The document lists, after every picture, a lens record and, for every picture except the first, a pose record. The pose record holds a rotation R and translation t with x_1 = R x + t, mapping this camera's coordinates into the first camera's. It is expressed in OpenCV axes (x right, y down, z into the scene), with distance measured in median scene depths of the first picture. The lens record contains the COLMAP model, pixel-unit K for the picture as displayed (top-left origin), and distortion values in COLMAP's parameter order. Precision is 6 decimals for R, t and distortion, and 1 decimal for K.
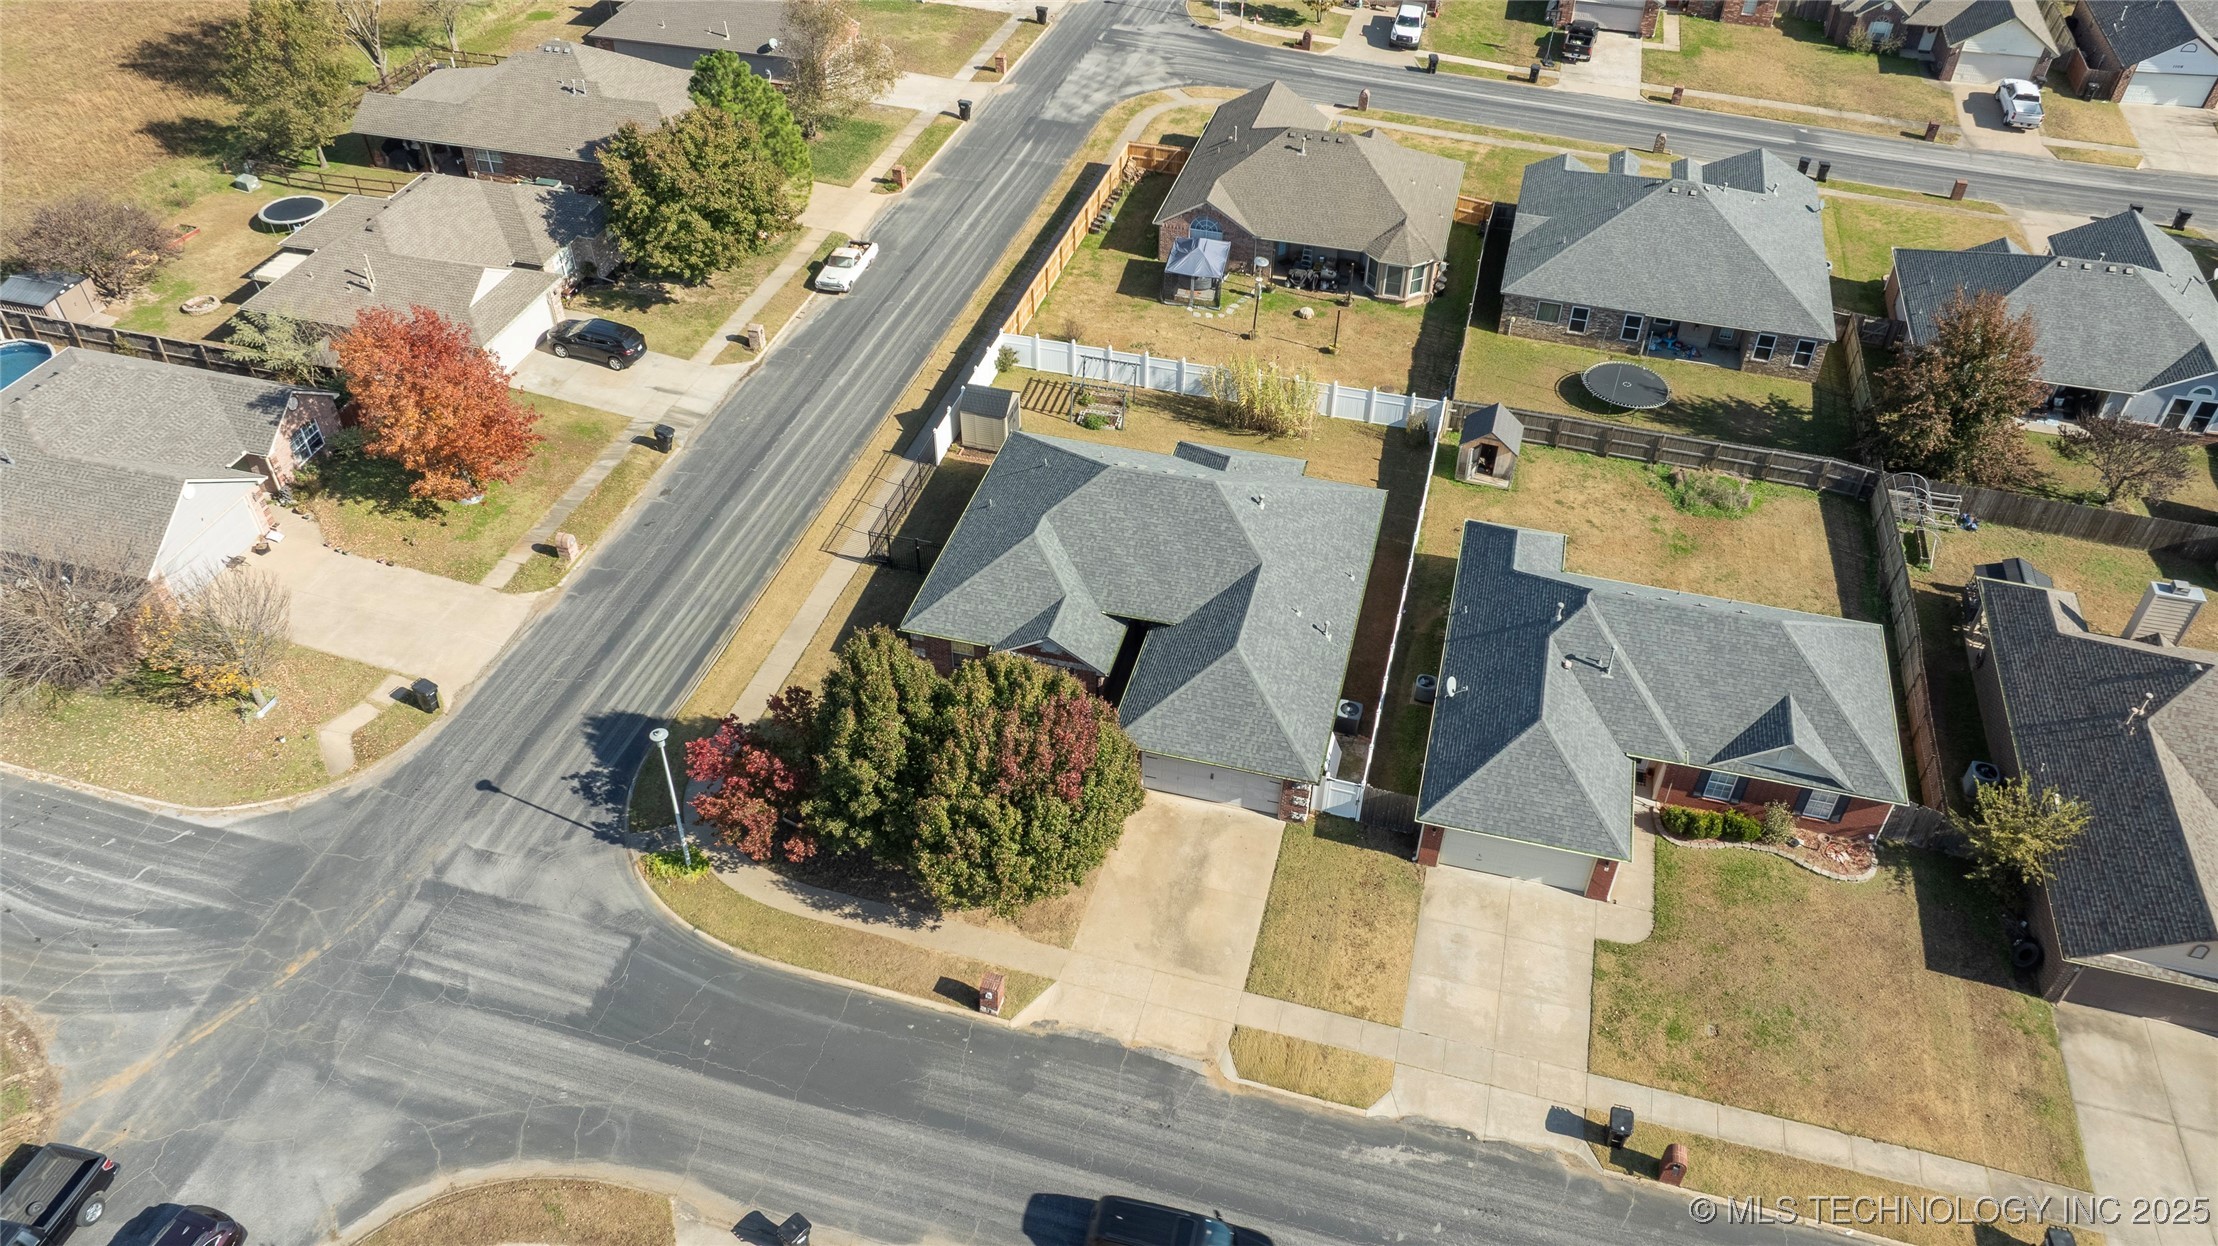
lens RADIAL K [[1576.0, 0, 1104.0], [0, 1576.0, 621.7], [0, 0, 1]] dist [-0.016821, 0.004707]
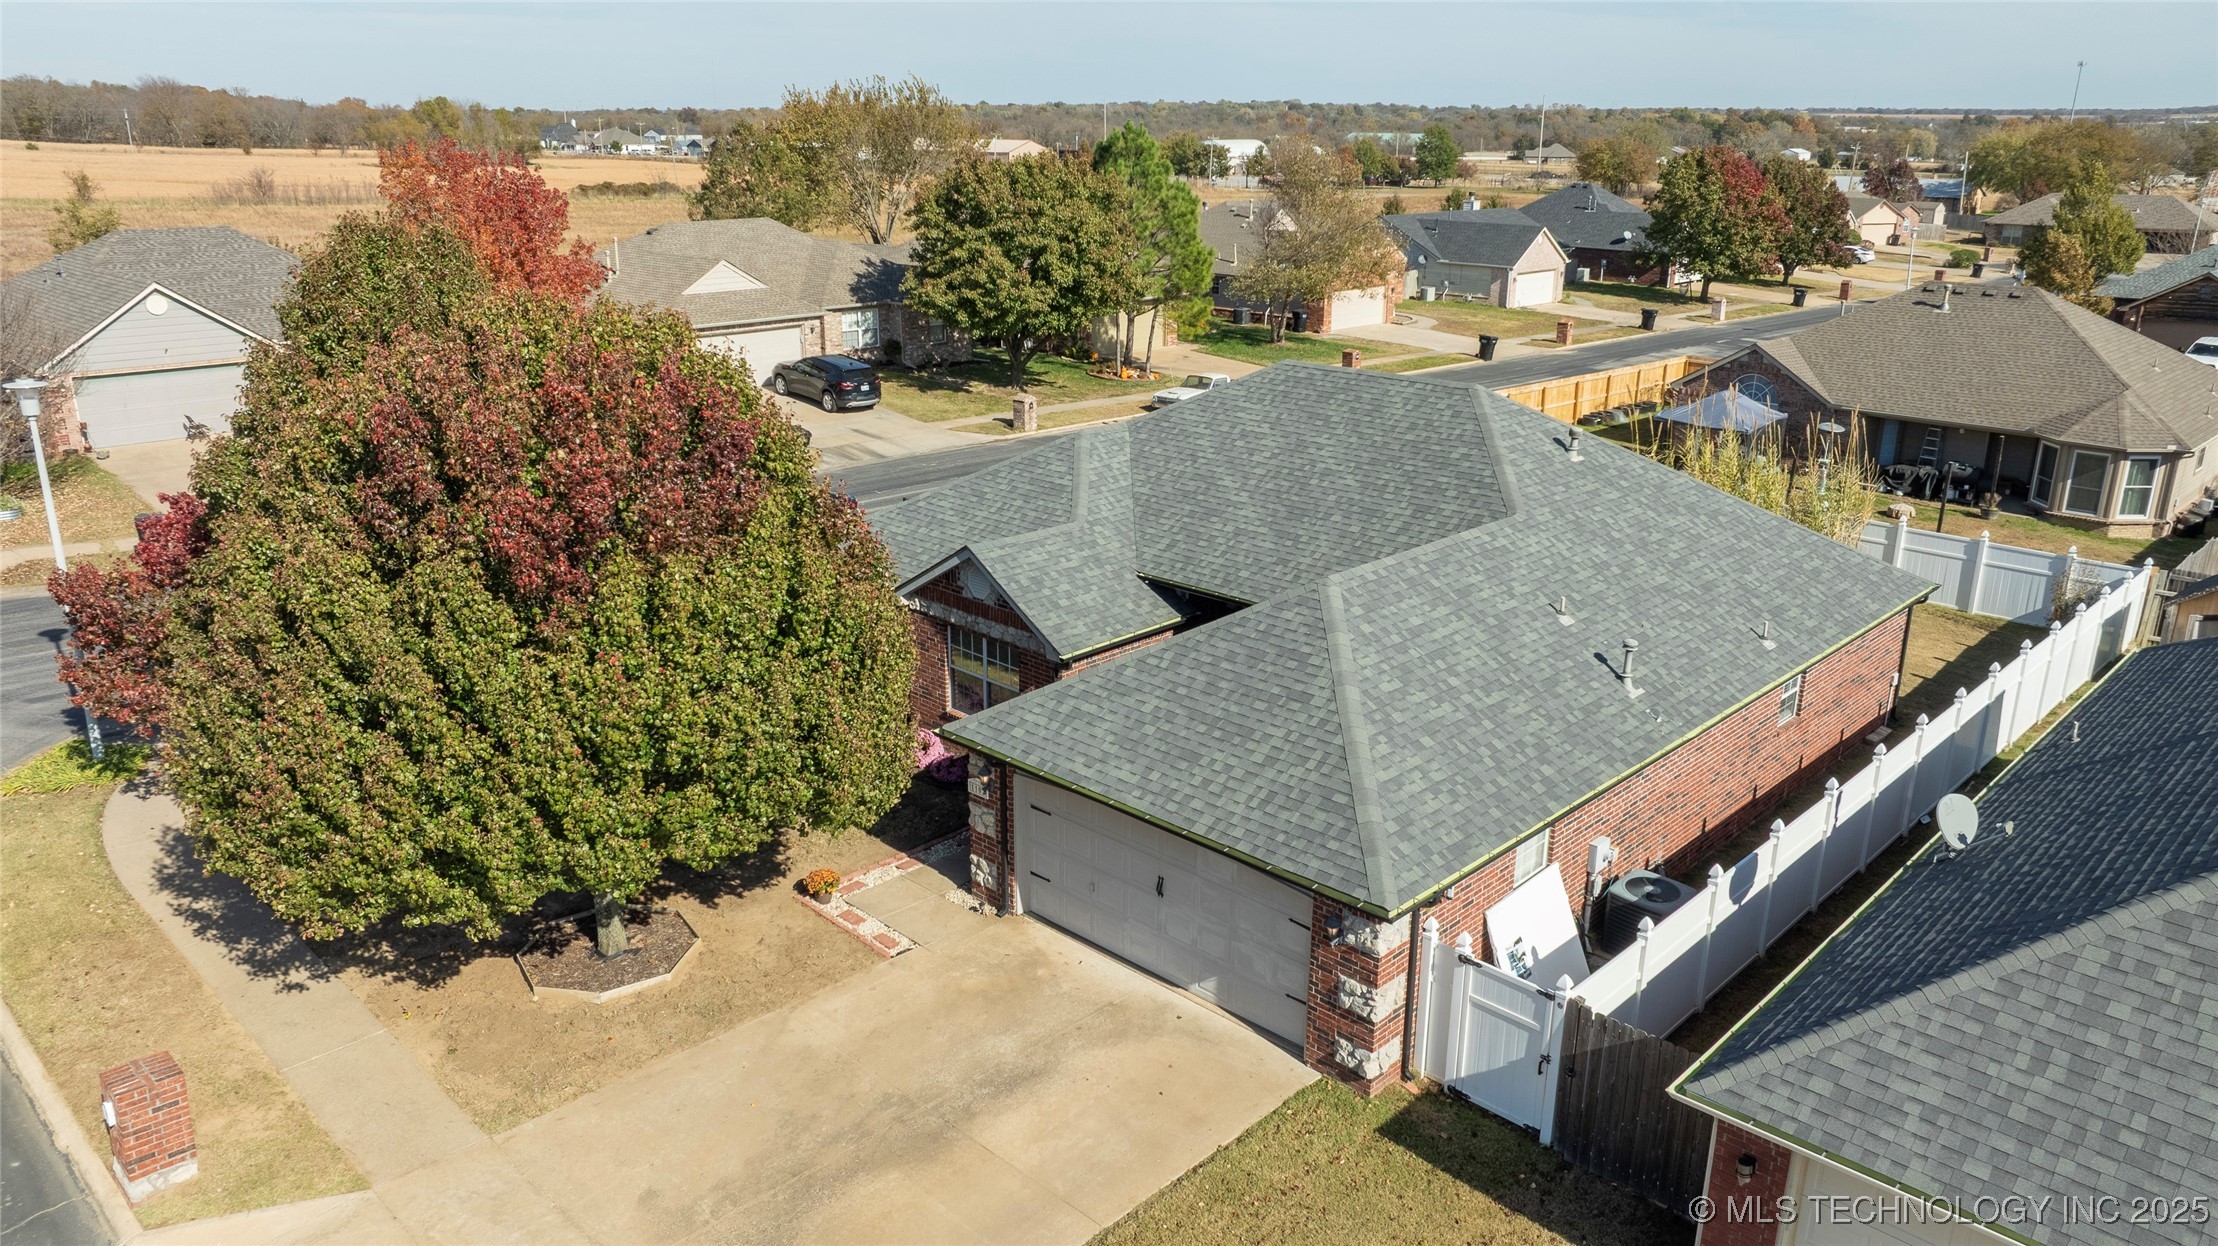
lens RADIAL K [[1576.0, 0, 1104.0], [0, 1576.0, 621.7], [0, 0, 1]] dist [-0.016821, 0.004707]
pose [[0.876933, 0.158361, -0.453774, 0.174765], [-0.323155, 0.893152, -0.312810, 0.133464], [0.355752, 0.420953, 0.834409, 0.559591]]
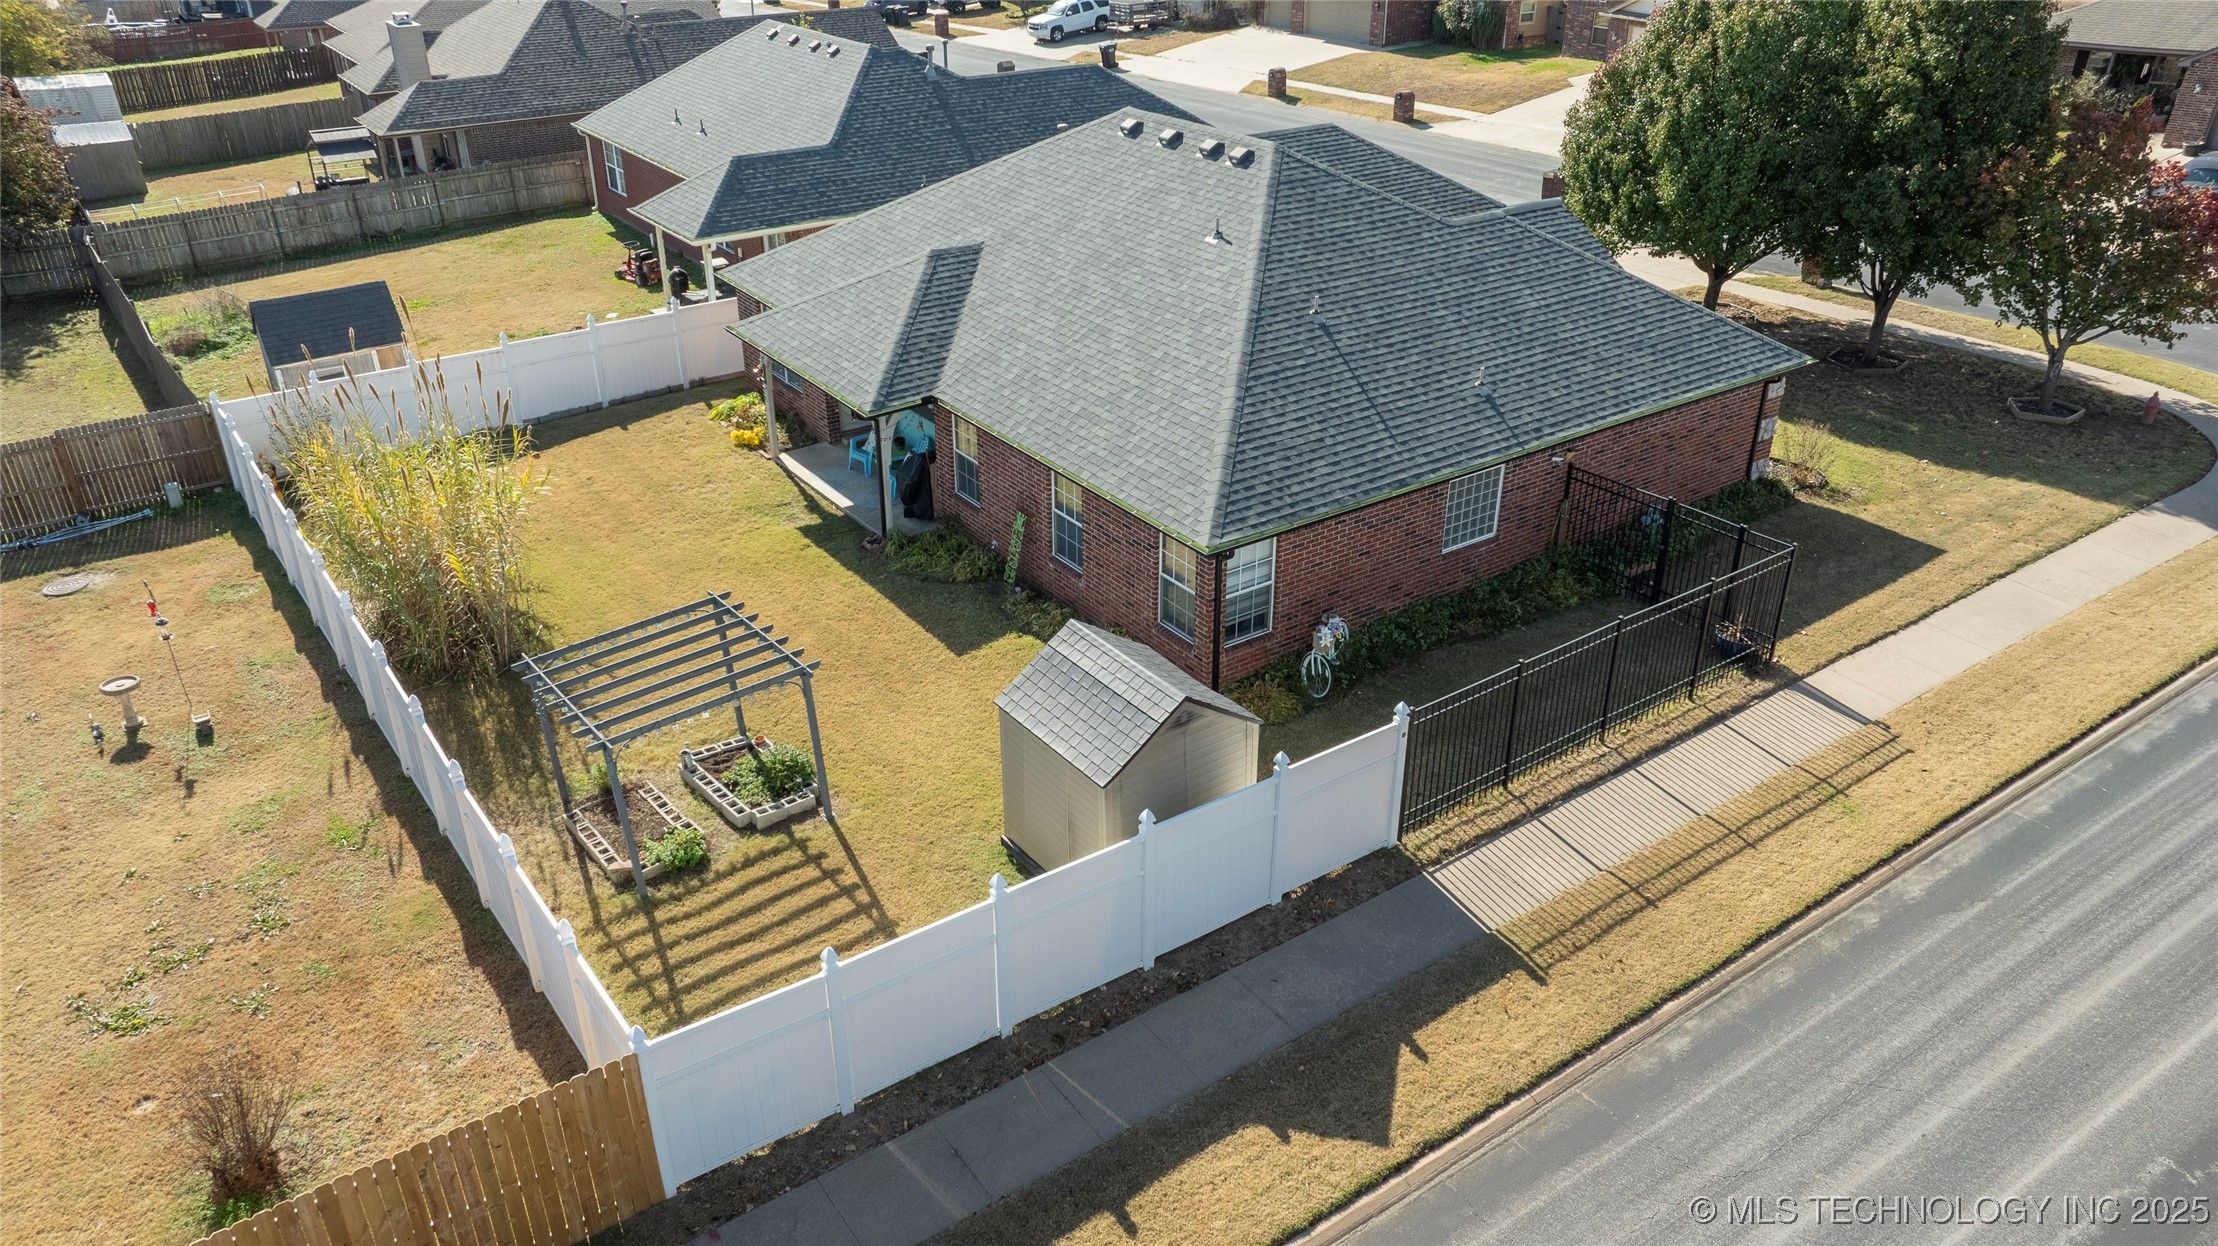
lens RADIAL K [[1576.0, 0, 1104.0], [0, 1576.0, 621.7], [0, 0, 1]] dist [-0.016821, 0.004707]
pose [[-0.773613, -0.292794, 0.561956, -0.225856], [0.416923, 0.432642, 0.799372, -0.378135], [-0.477177, 0.852697, -0.212625, 1.129263]]
